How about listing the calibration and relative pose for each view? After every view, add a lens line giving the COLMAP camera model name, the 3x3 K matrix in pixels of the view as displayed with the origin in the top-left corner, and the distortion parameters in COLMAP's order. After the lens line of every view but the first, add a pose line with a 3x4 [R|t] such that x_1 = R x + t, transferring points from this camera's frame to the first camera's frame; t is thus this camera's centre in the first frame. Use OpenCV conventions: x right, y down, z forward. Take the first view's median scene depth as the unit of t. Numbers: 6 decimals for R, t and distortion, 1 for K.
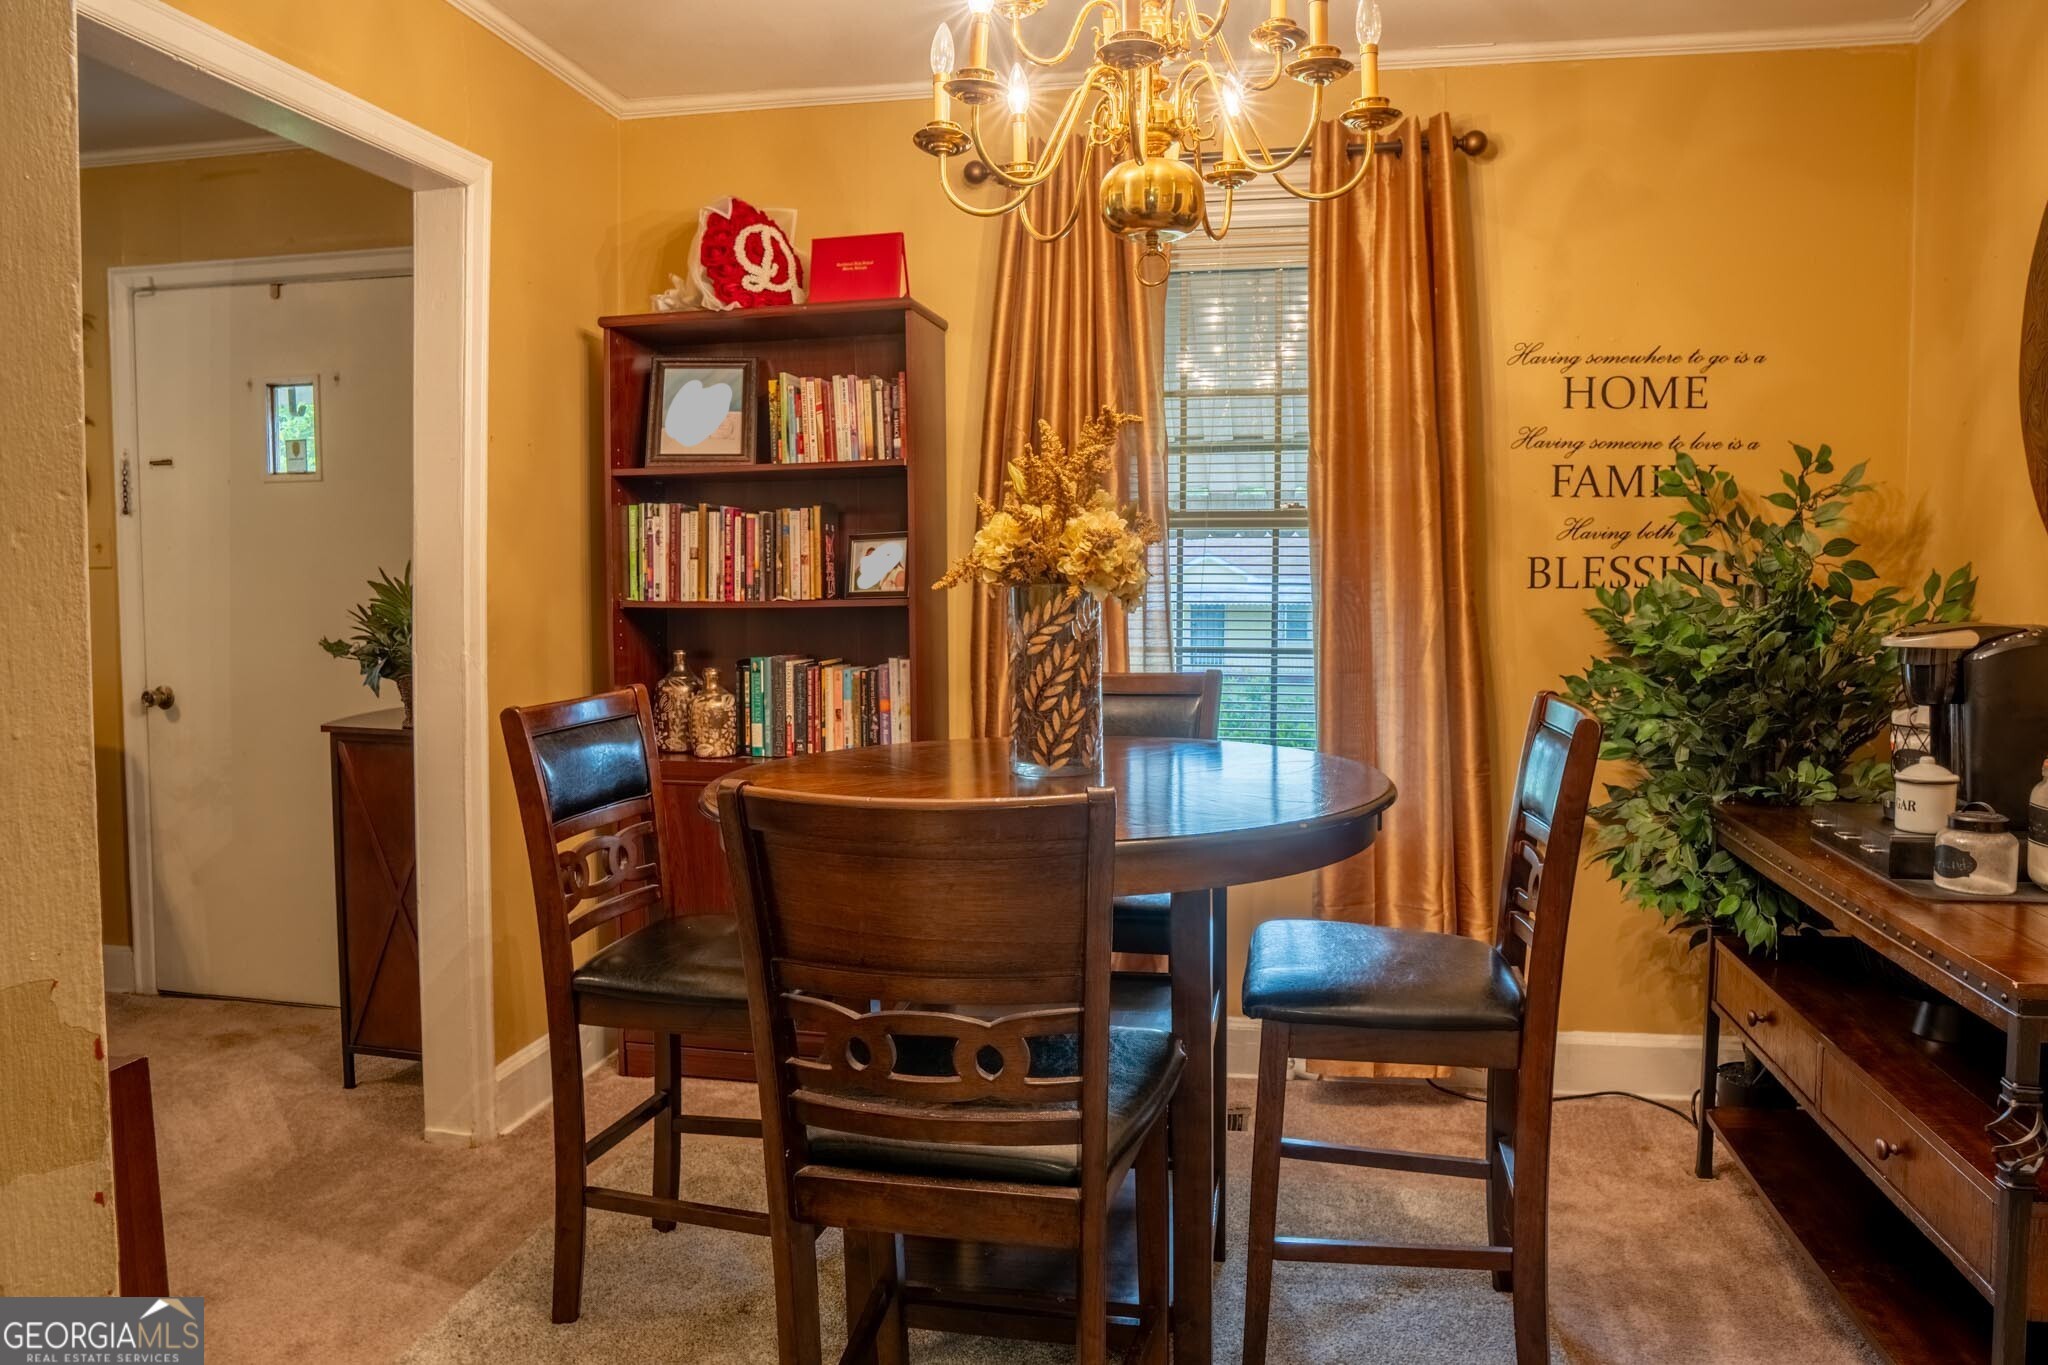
lens RADIAL K [[1460.1, 0, 1009.5], [0, 1460.1, 682.9], [0, 0, 1]] dist [-0.104664, 0.062941]
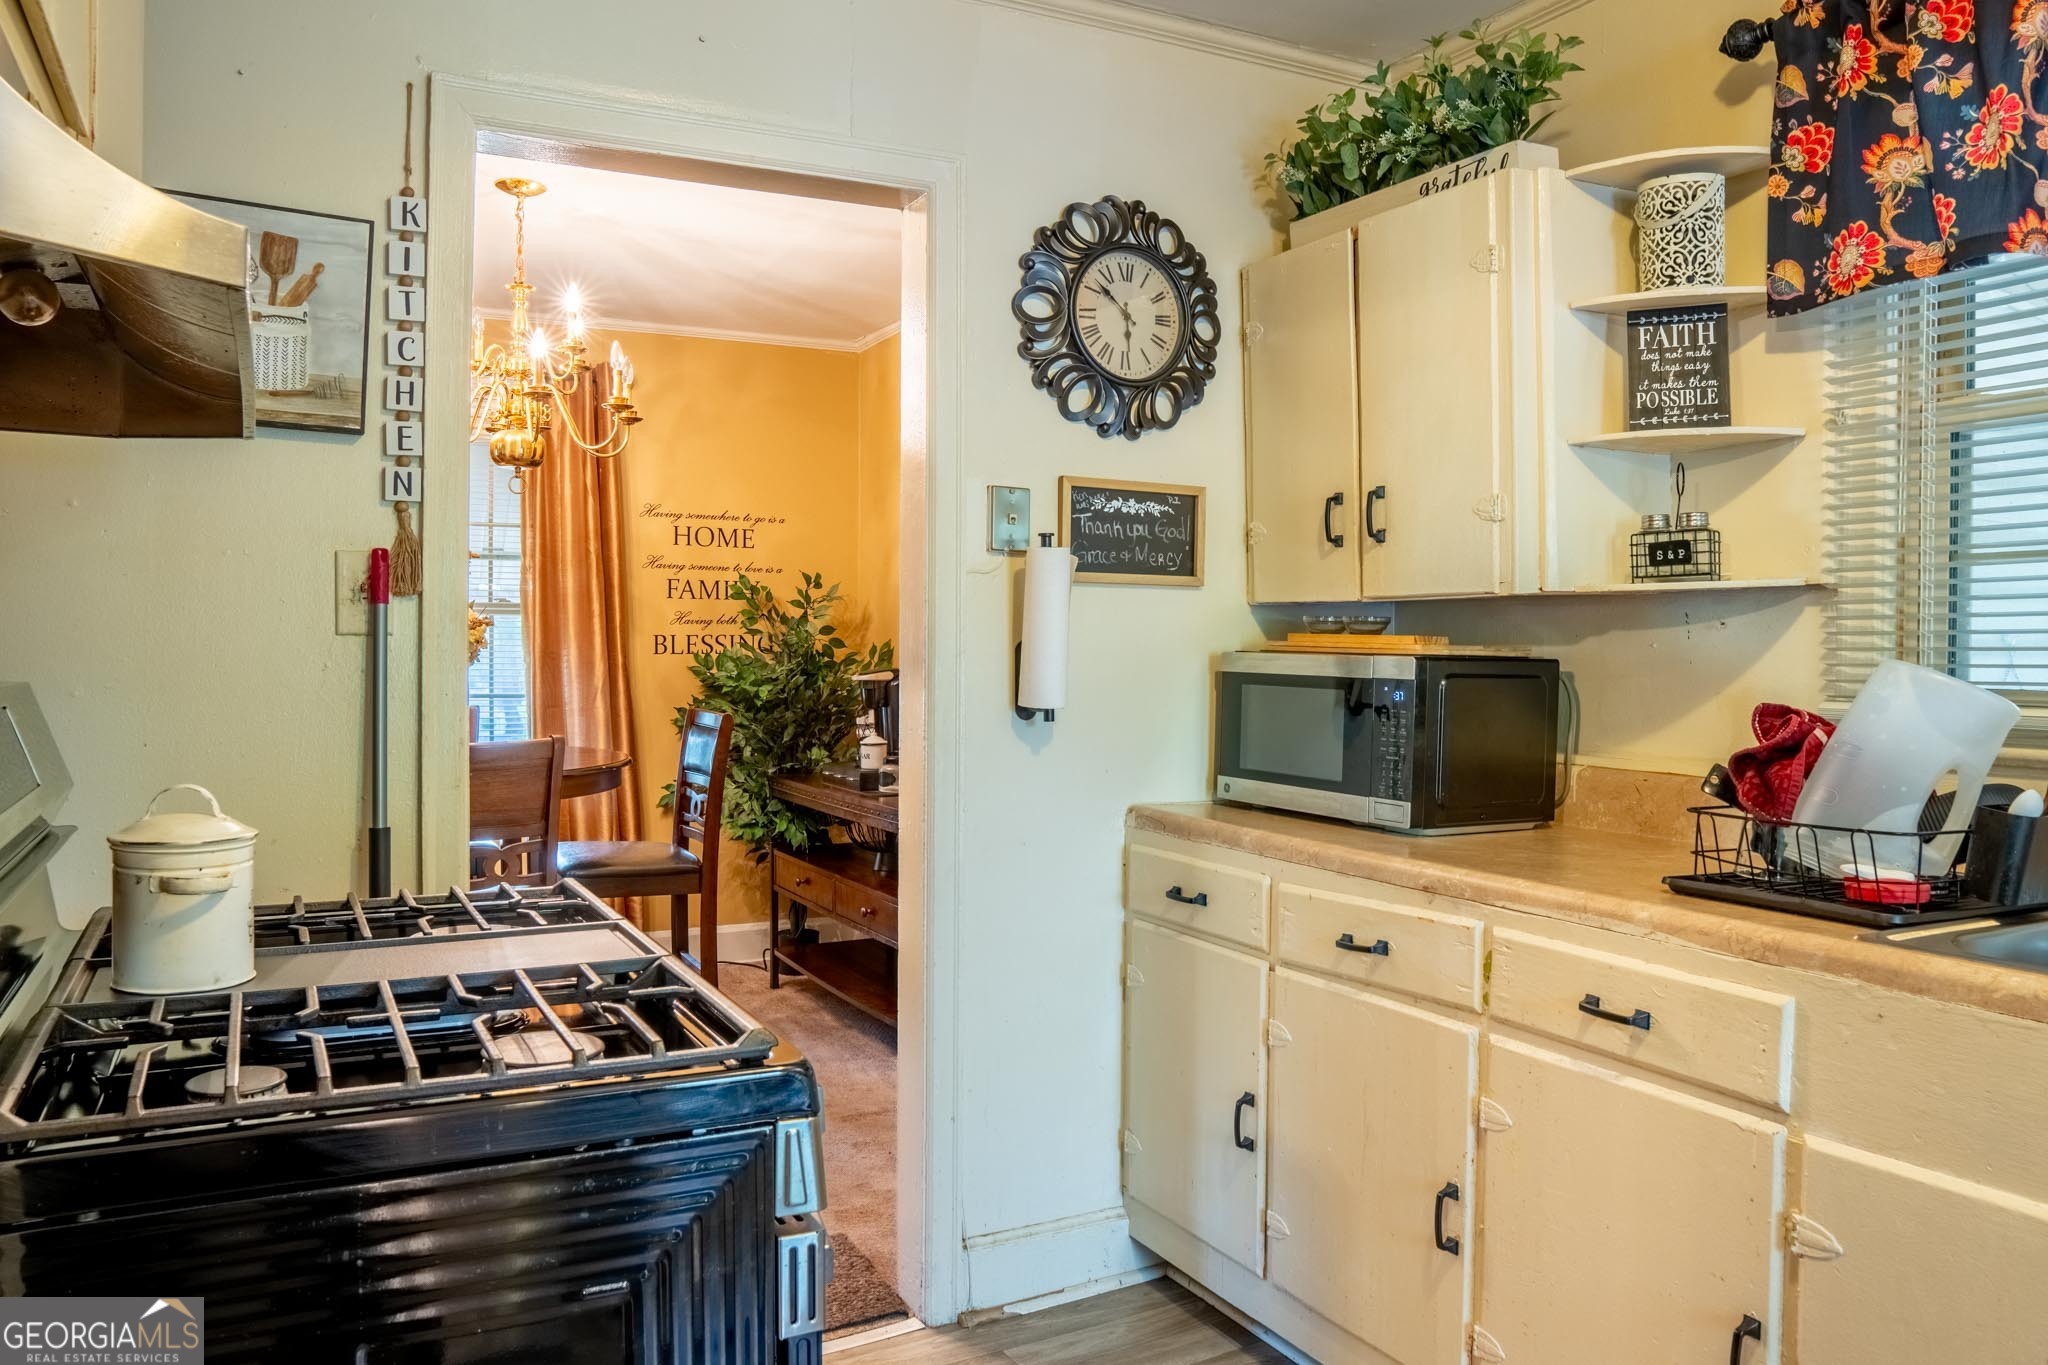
lens RADIAL K [[1460.1, 0, 1015.4], [0, 1460.1, 677.8], [0, 0, 1]] dist [-0.104664, 0.062941]
pose [[0.781111, -0.006330, 0.624361, -0.378888], [0.041132, 0.998298, -0.041337, 0.050224], [-0.623036, 0.057970, 0.780042, -0.582335]]
